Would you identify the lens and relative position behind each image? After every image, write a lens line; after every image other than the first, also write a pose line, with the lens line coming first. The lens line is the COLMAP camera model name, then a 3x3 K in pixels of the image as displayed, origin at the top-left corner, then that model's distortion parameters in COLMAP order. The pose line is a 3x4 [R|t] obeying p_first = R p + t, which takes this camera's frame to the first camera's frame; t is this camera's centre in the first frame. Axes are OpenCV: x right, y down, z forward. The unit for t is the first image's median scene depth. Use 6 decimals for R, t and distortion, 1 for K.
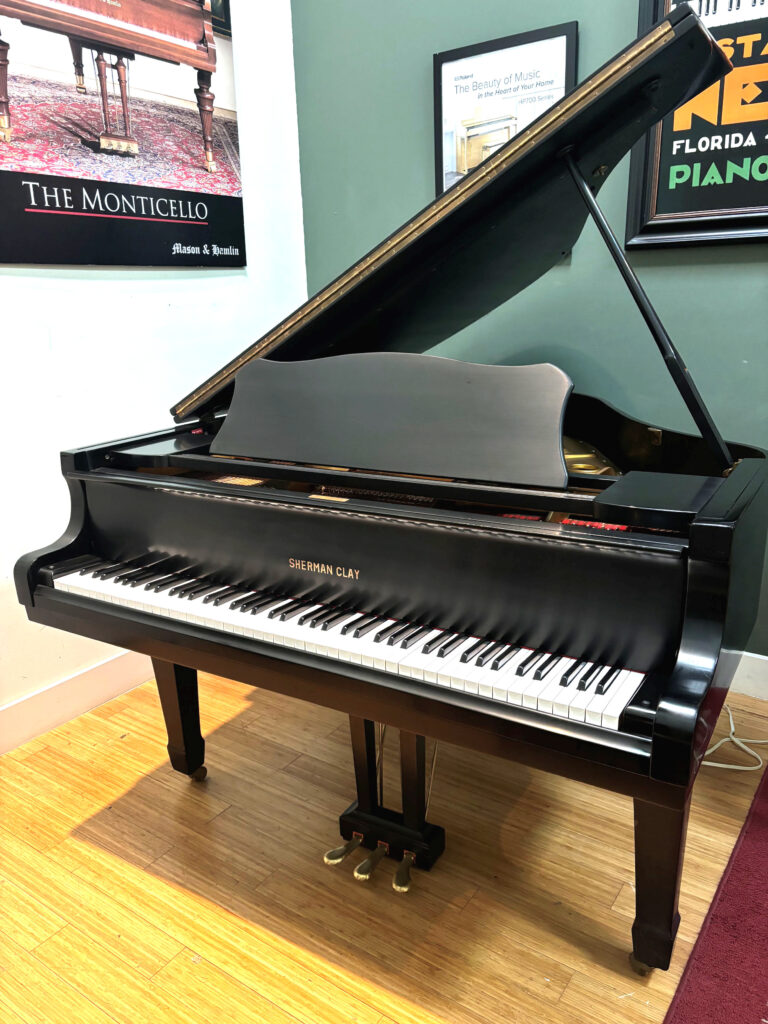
lens RADIAL K [[769.0, 0, 384.0], [0, 769.0, 512.6], [0, 0, 1]] dist [-0.004178, -0.001107]
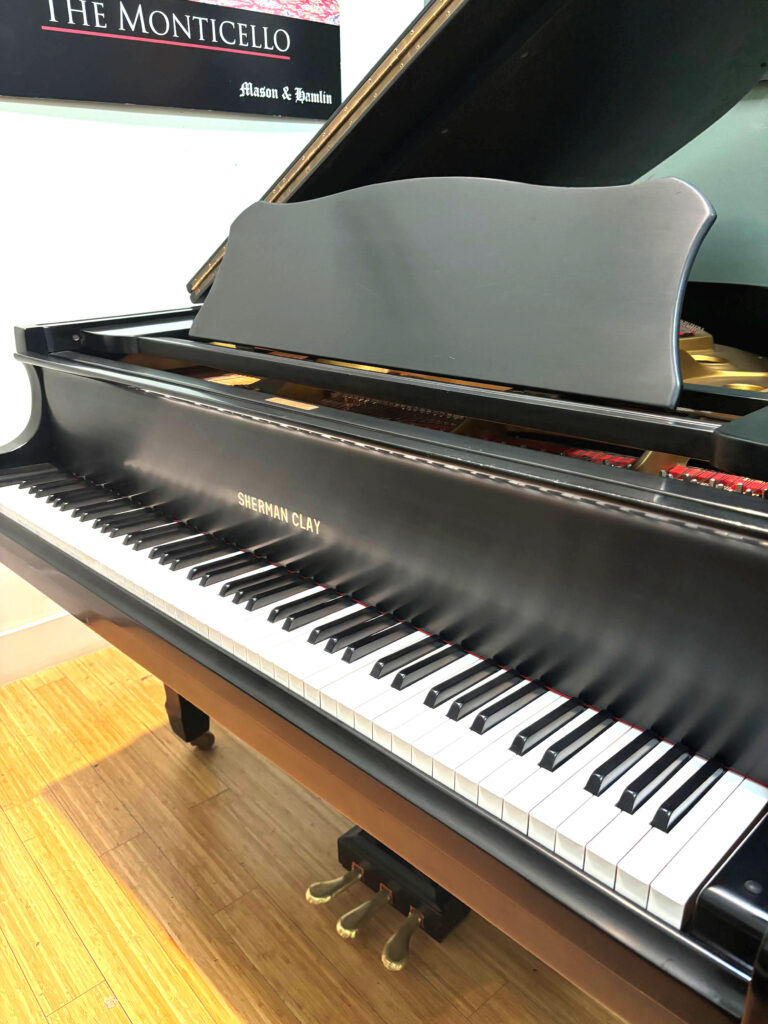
lens RADIAL K [[769.0, 0, 381.3], [0, 769.0, 515.5], [0, 0, 1]] dist [-0.004178, -0.001107]
pose [[0.969118, 0.093939, -0.228002, 0.127157], [-0.071175, 0.991804, 0.106107, 0.000406], [0.236101, -0.086602, 0.967862, 0.318897]]
